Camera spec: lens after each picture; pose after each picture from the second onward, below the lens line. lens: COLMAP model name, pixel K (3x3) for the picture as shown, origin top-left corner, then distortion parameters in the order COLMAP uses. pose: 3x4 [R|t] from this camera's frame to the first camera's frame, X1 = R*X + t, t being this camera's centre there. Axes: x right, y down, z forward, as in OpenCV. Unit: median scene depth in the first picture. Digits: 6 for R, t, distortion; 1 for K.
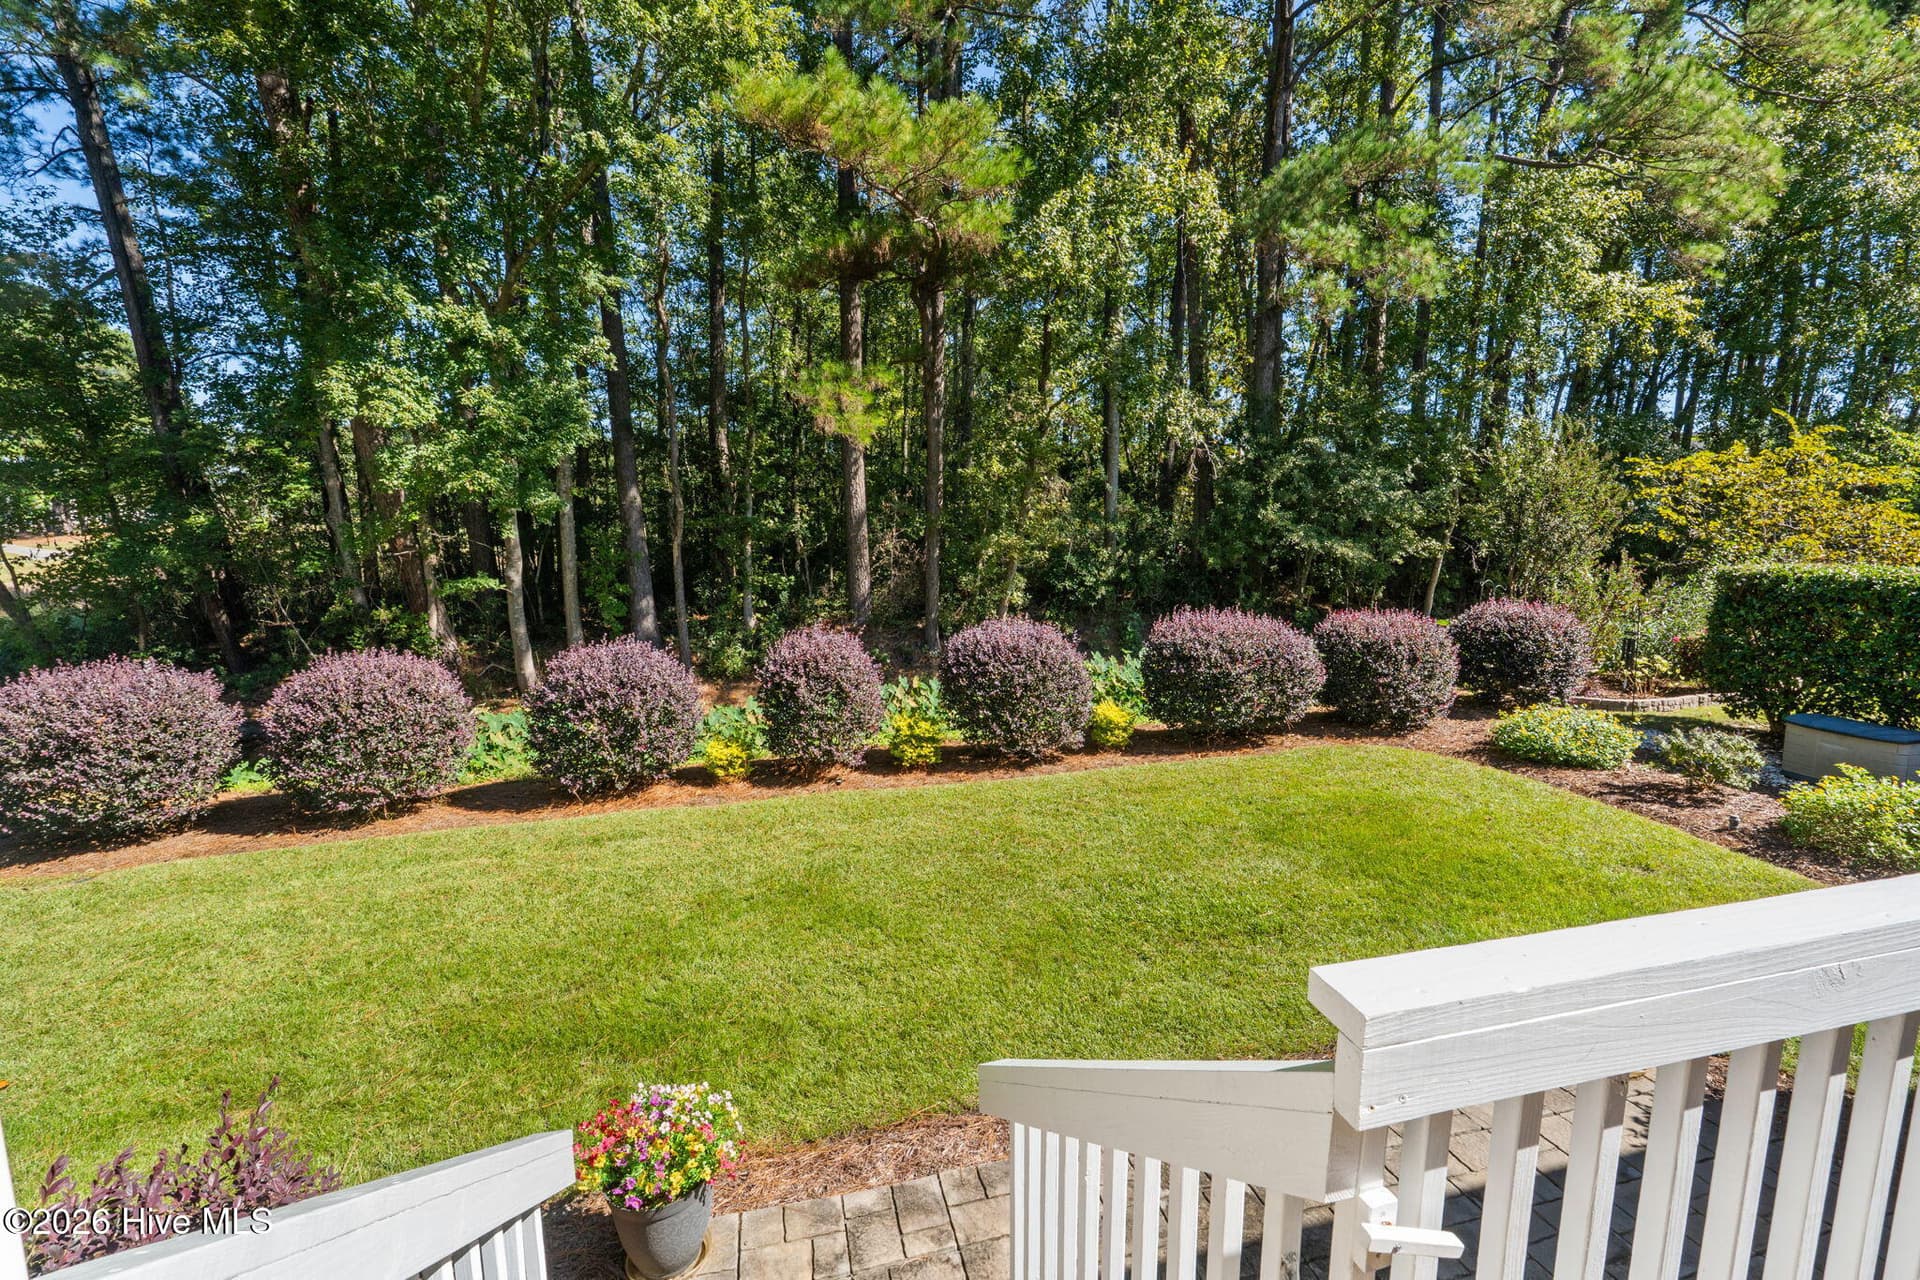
lens RADIAL K [[862.9, 0, 953.3], [0, 862.9, 636.2], [0, 0, 1]] dist [-0.003898, -0.000113]
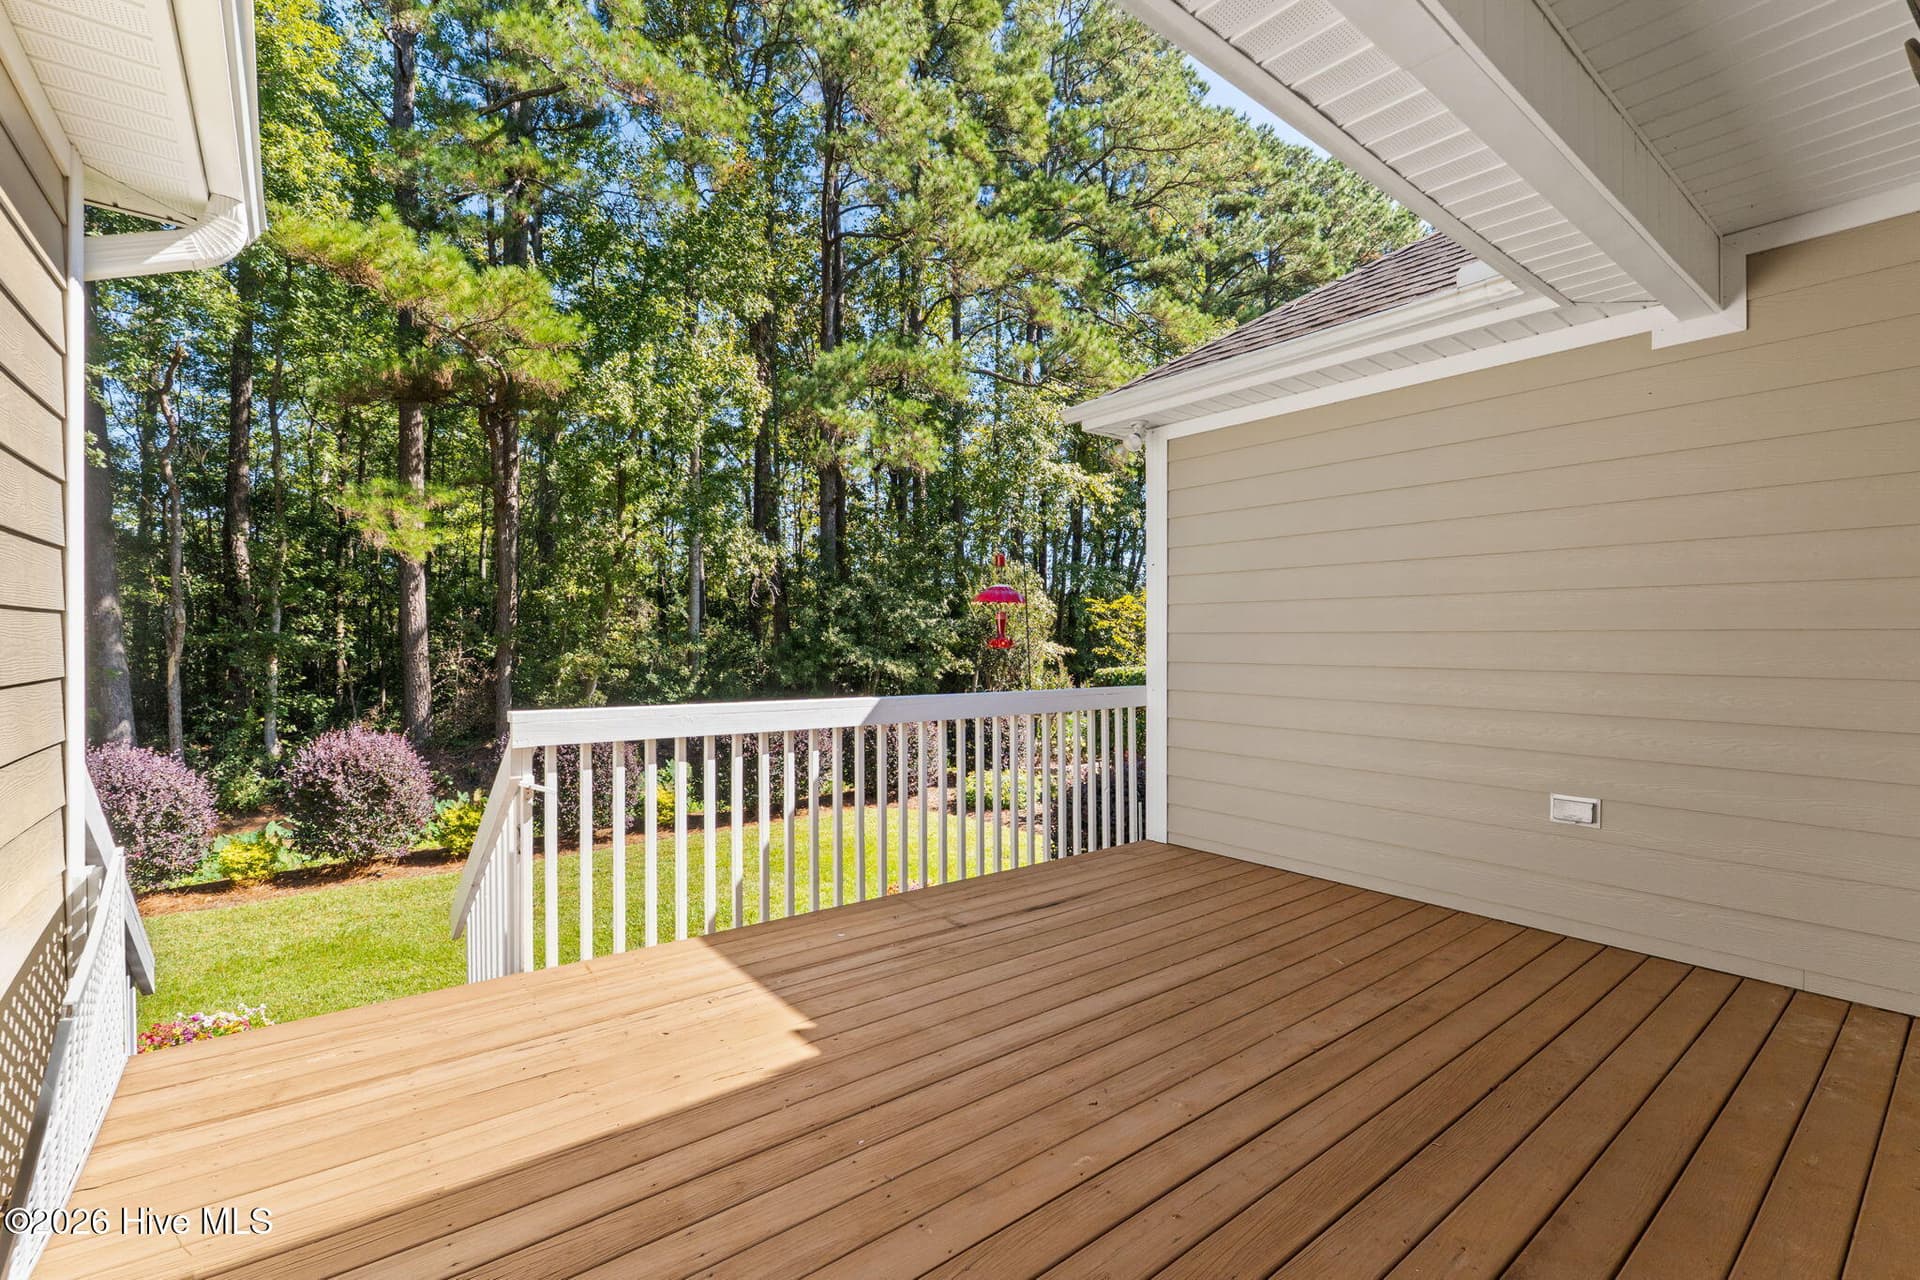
lens RADIAL K [[873.3, 0, 962.6], [0, 873.3, 662.5], [0, 0, 1]] dist [0.002278, -0.000100]
pose [[0.904652, -0.000537, 0.426151, 0.033578], [0.051465, 0.992818, -0.107999, 0.039056], [-0.423032, 0.119634, 0.898182, -0.170957]]
